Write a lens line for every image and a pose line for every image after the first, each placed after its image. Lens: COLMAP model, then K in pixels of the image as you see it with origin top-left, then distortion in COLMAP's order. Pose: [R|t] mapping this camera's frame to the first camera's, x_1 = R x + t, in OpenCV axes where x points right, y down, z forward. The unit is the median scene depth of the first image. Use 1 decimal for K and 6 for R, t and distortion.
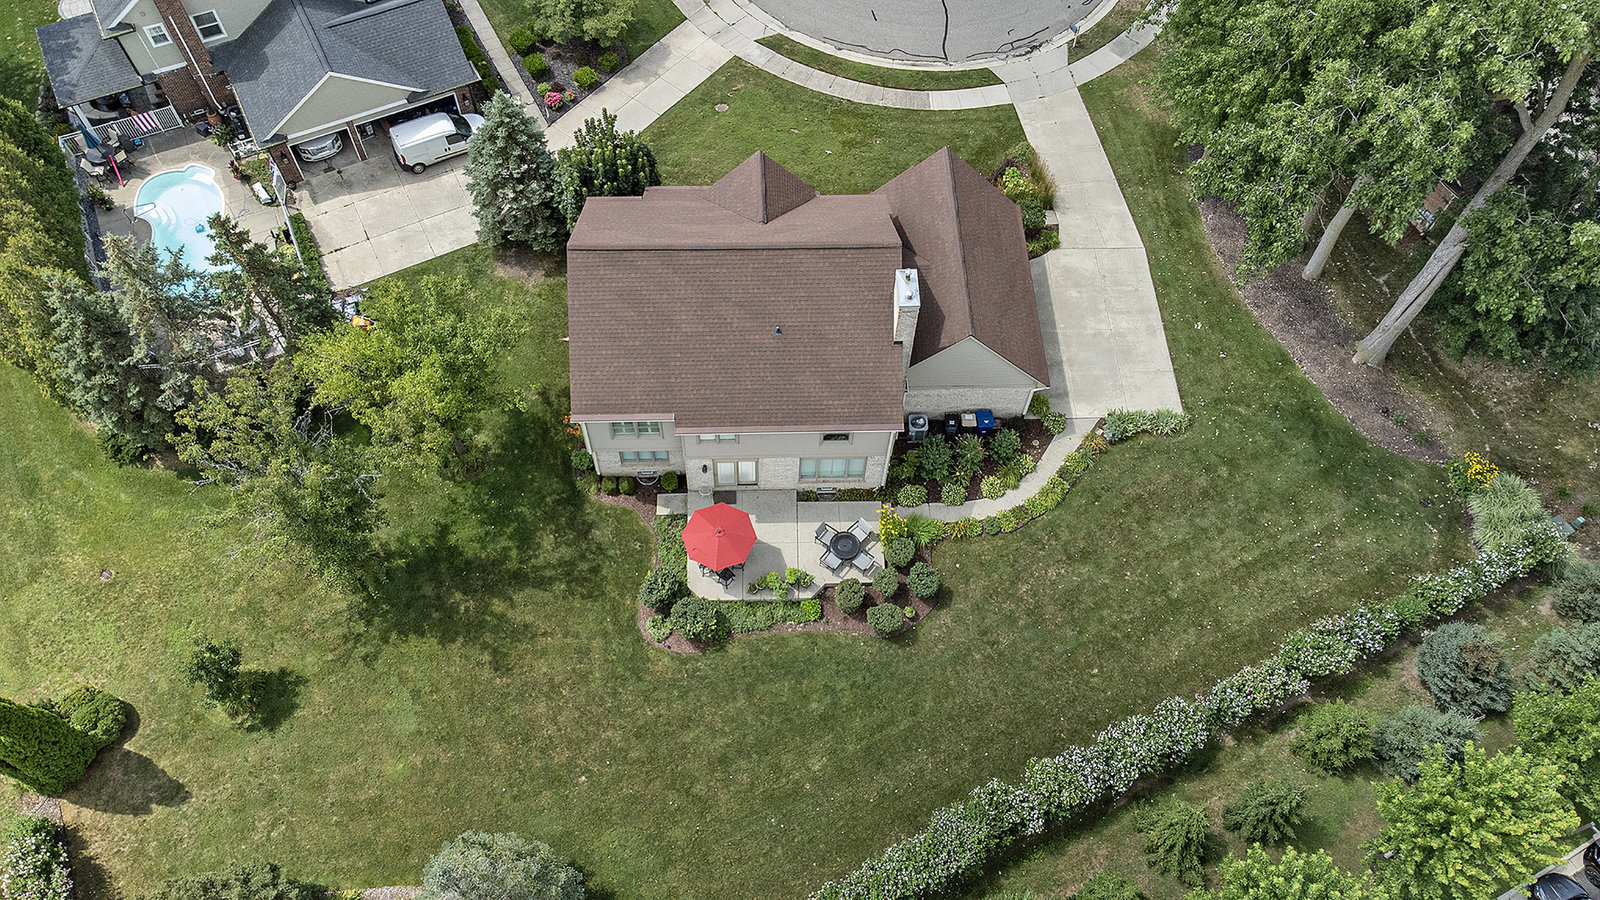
lens RADIAL K [[1170.8, 0, 800.0], [0, 1170.8, 450.0], [0, 0, 1]] dist [-0.006997, 0.067690]
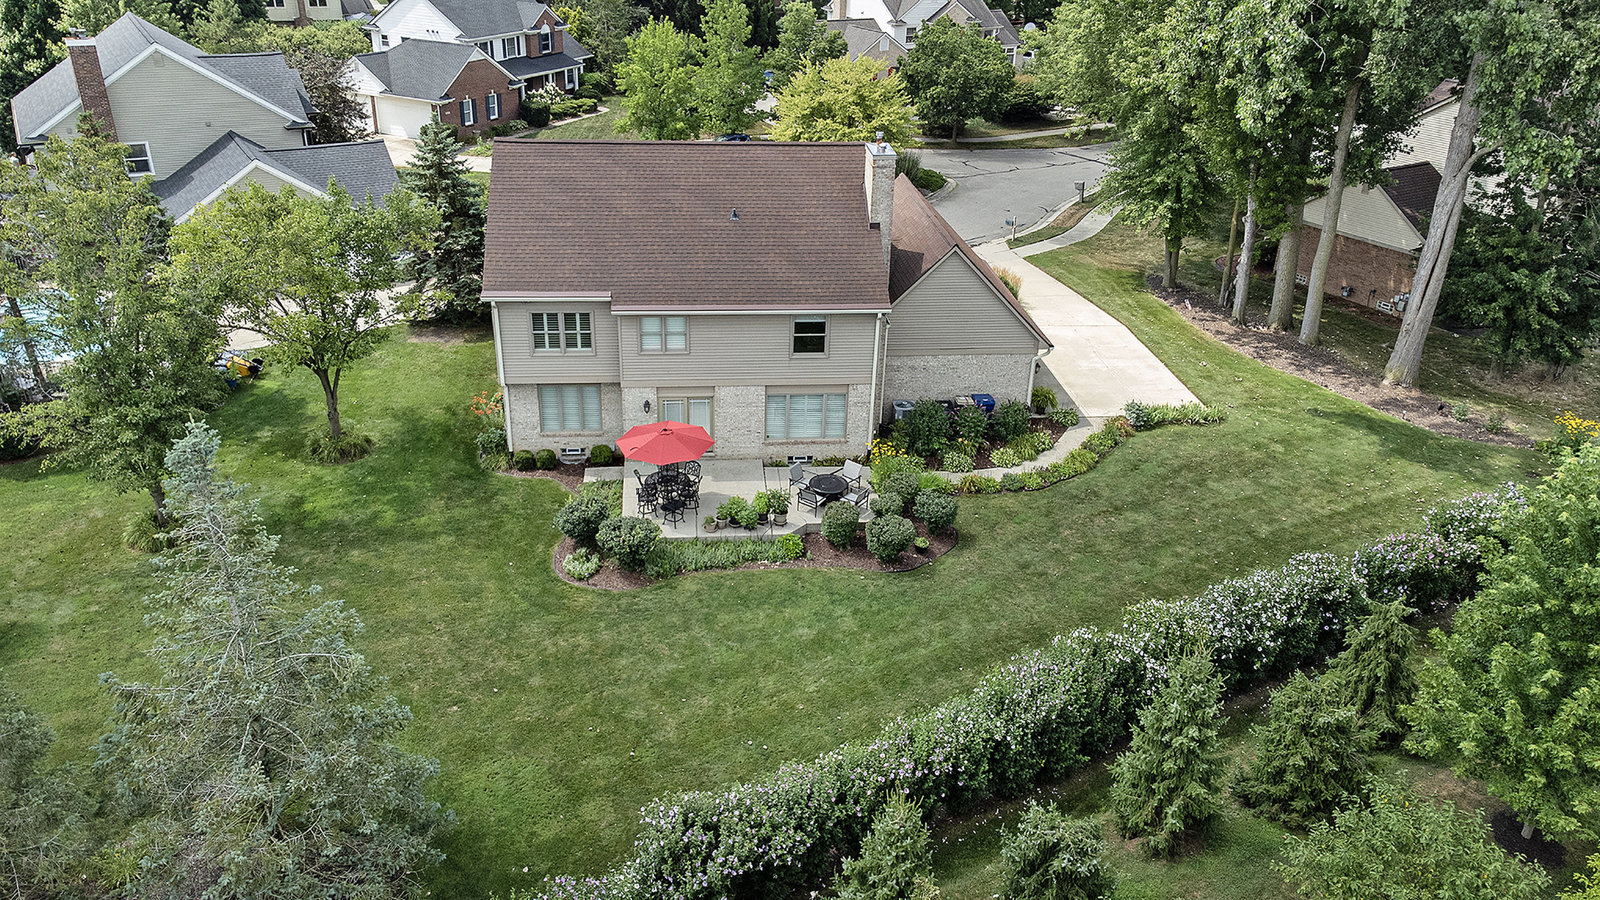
lens RADIAL K [[1170.8, 0, 800.0], [0, 1170.8, 450.0], [0, 0, 1]] dist [-0.006997, 0.067690]
pose [[0.997545, -0.031179, 0.062708, -0.027254], [0.059605, 0.848074, -0.526514, 0.452001], [-0.036765, 0.528959, 0.847850, 0.325758]]
